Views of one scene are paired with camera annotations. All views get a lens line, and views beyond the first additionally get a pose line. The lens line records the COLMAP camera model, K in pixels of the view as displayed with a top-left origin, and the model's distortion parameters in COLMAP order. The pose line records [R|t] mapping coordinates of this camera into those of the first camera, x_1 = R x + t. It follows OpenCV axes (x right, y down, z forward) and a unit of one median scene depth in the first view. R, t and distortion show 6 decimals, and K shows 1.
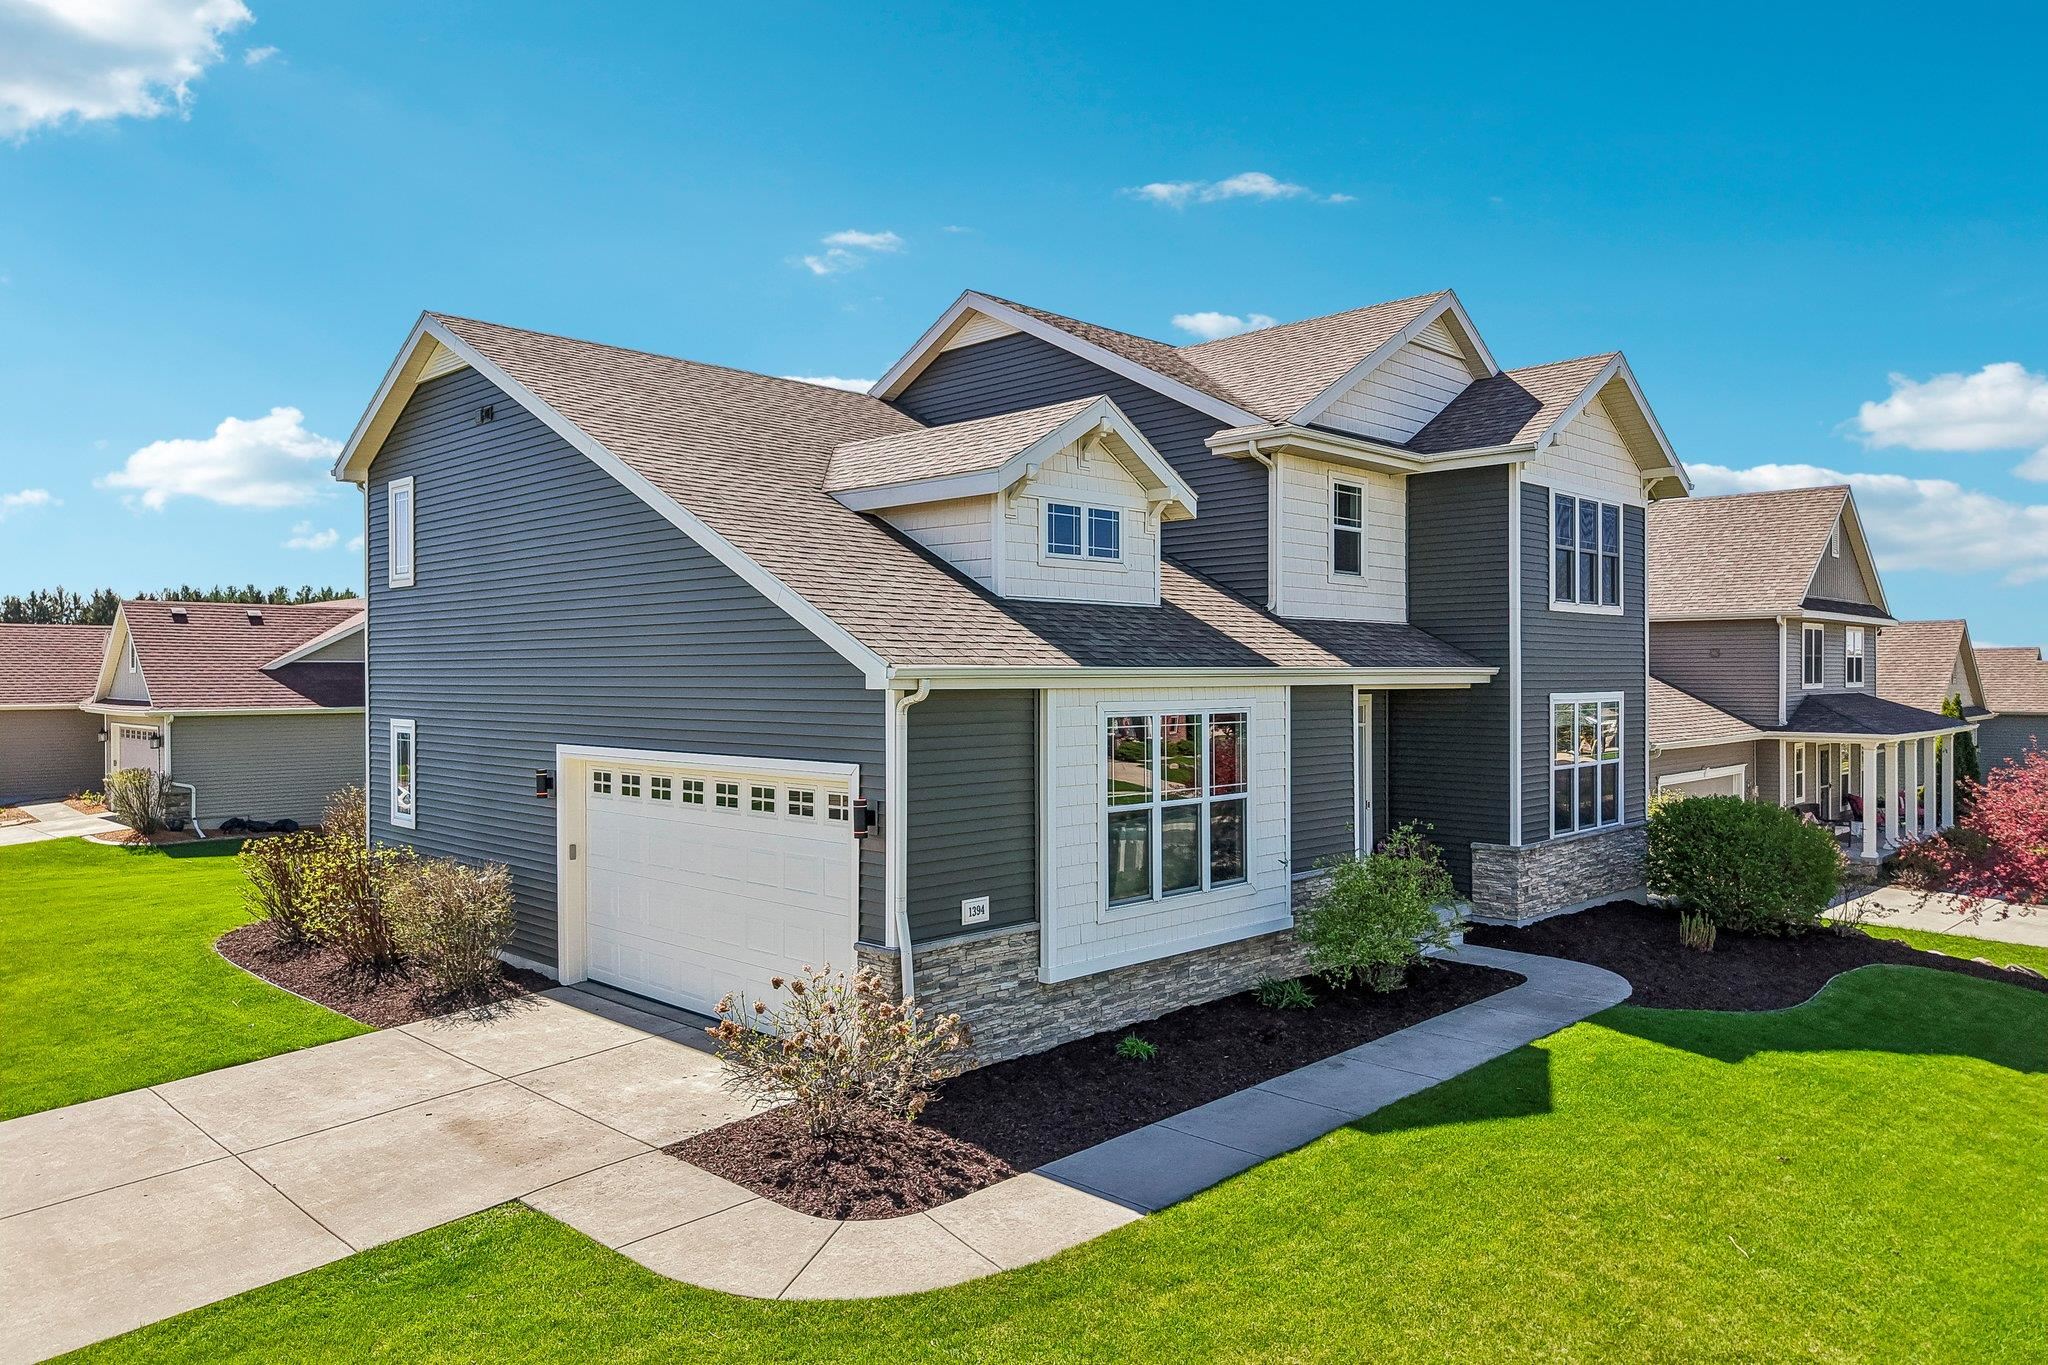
lens RADIAL K [[1391.0, 0, 1015.2], [0, 1391.0, 680.7], [0, 0, 1]] dist [0.002458, -0.012029]
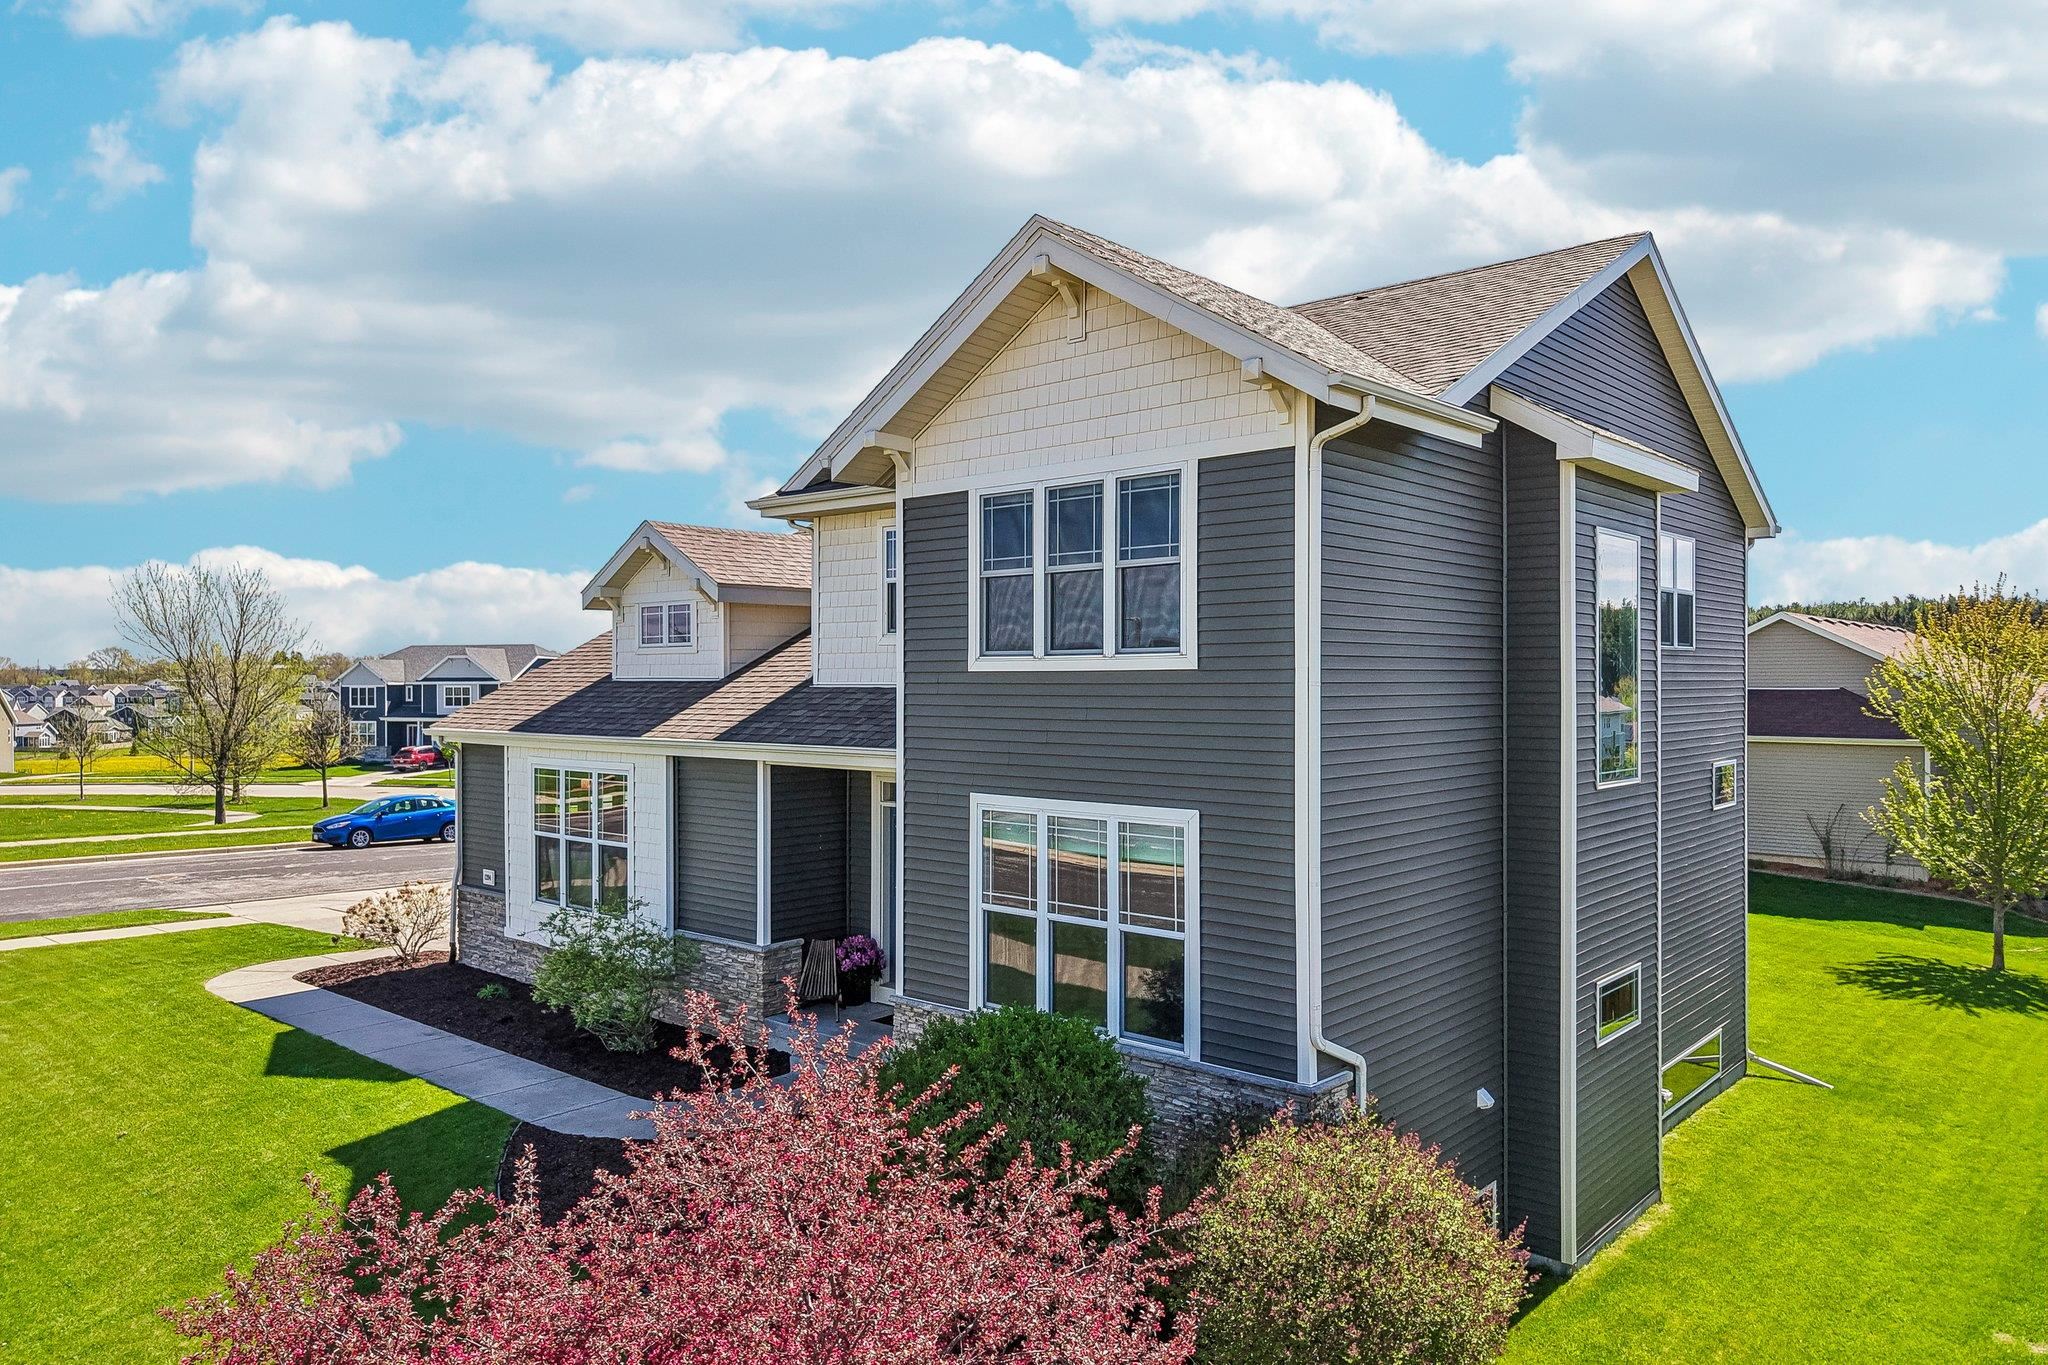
lens RADIAL K [[1391.0, 0, 1018.5], [0, 1391.0, 679.8], [0, 0, 1]] dist [0.002458, -0.012029]
pose [[0.049776, 0.002290, -0.998758, 1.506965], [-0.002173, 0.999995, 0.002184, -0.067898], [0.998758, 0.002061, 0.049781, 1.406743]]
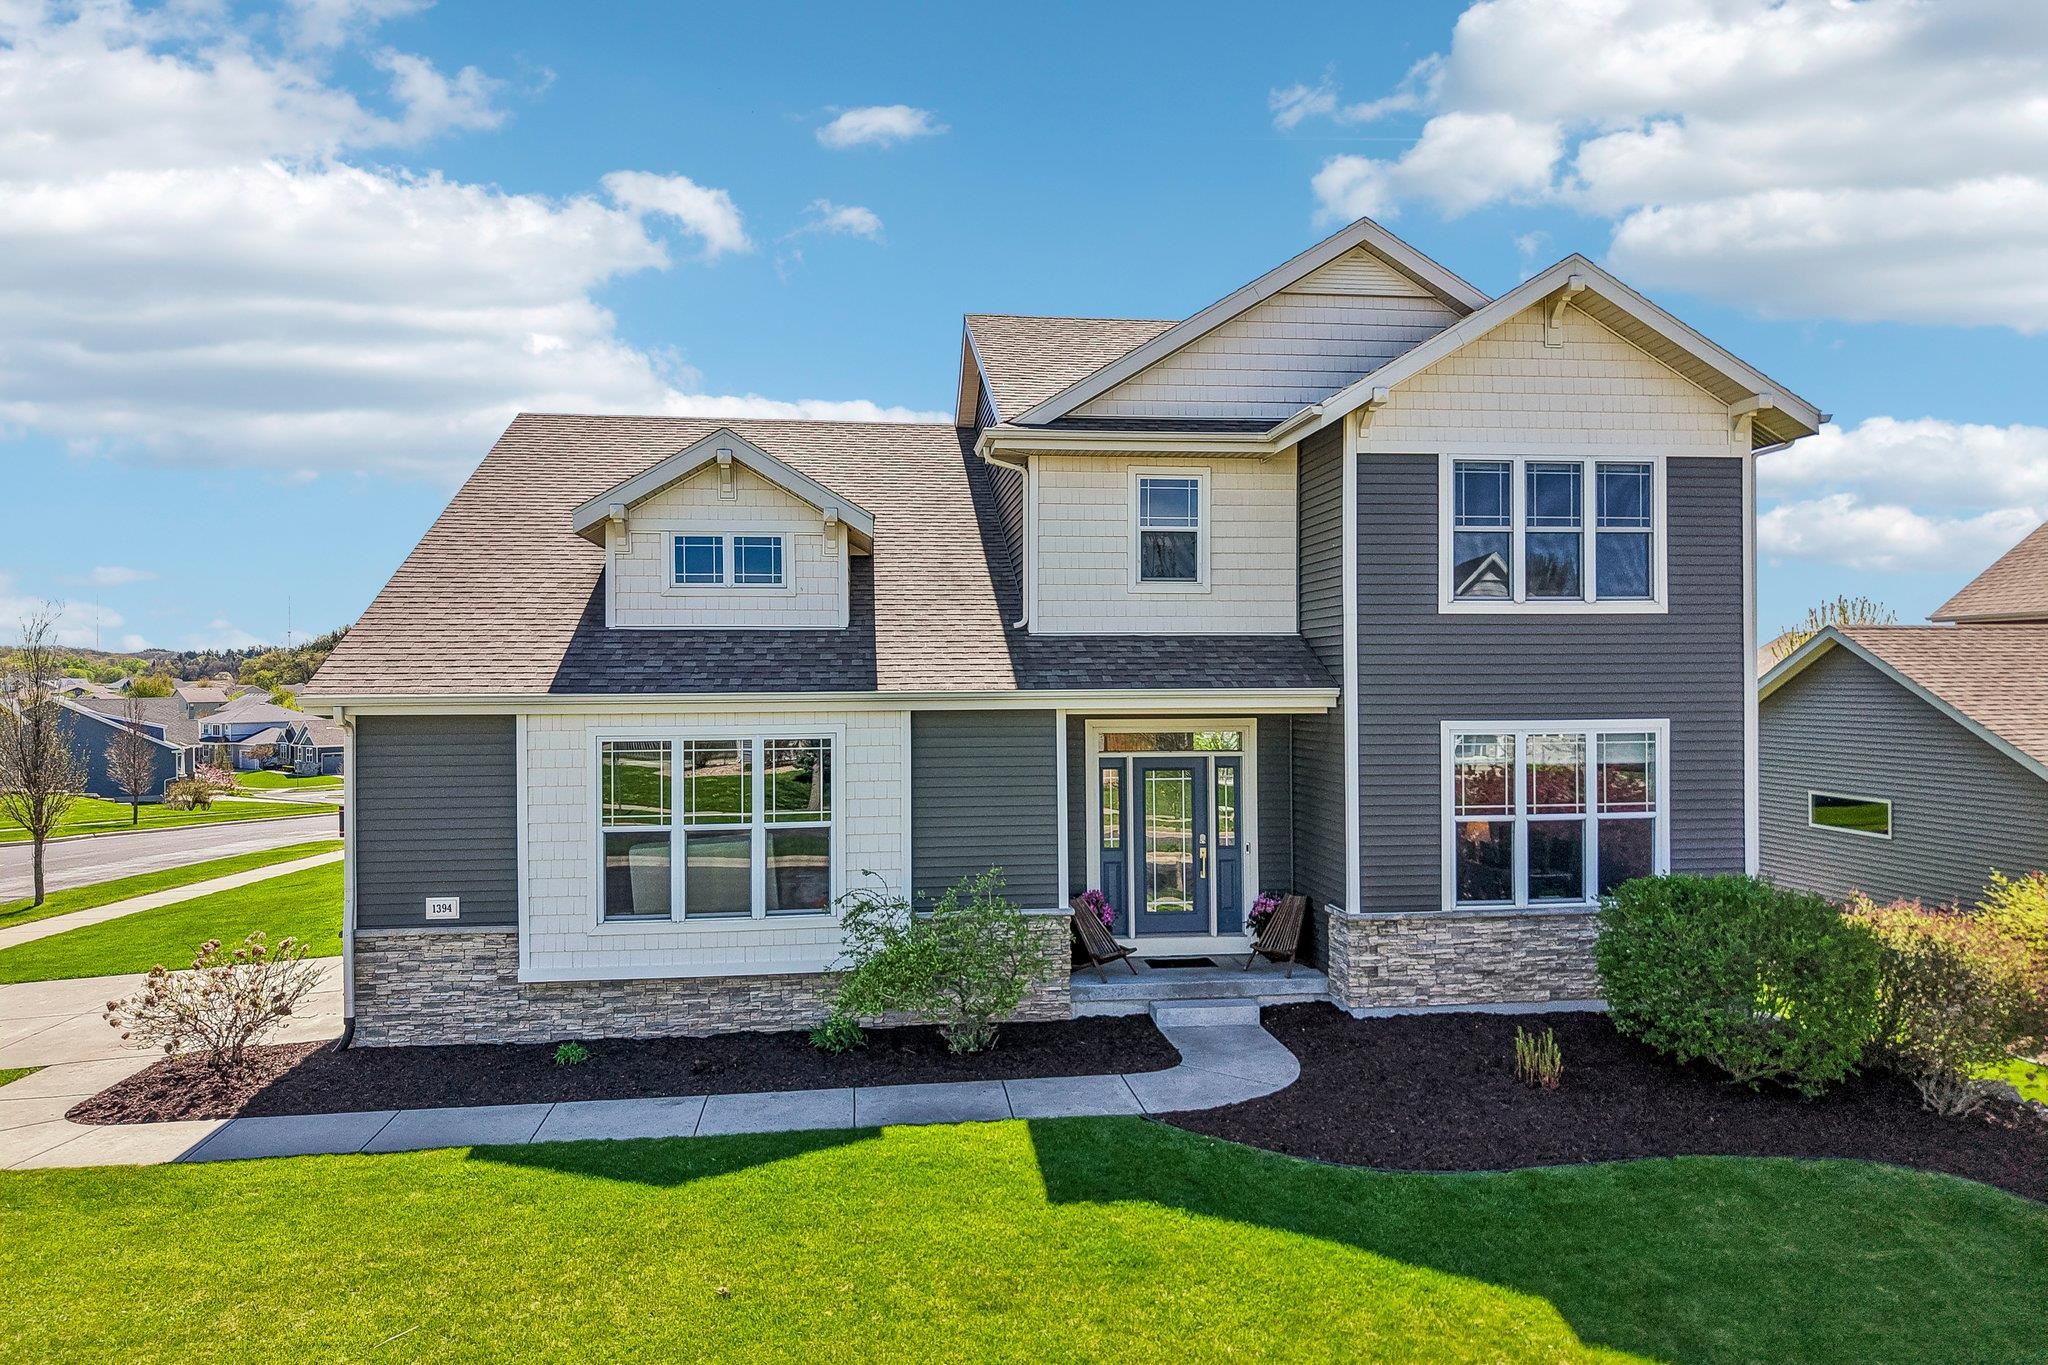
lens RADIAL K [[1391.0, 0, 1038.9], [0, 1391.0, 681.1], [0, 0, 1]] dist [0.002458, -0.012029]
pose [[0.785270, -0.002668, -0.619147, 0.973676], [0.002254, 0.999996, -0.001451, -0.017452], [0.619149, -0.000256, 0.785274, 0.366282]]
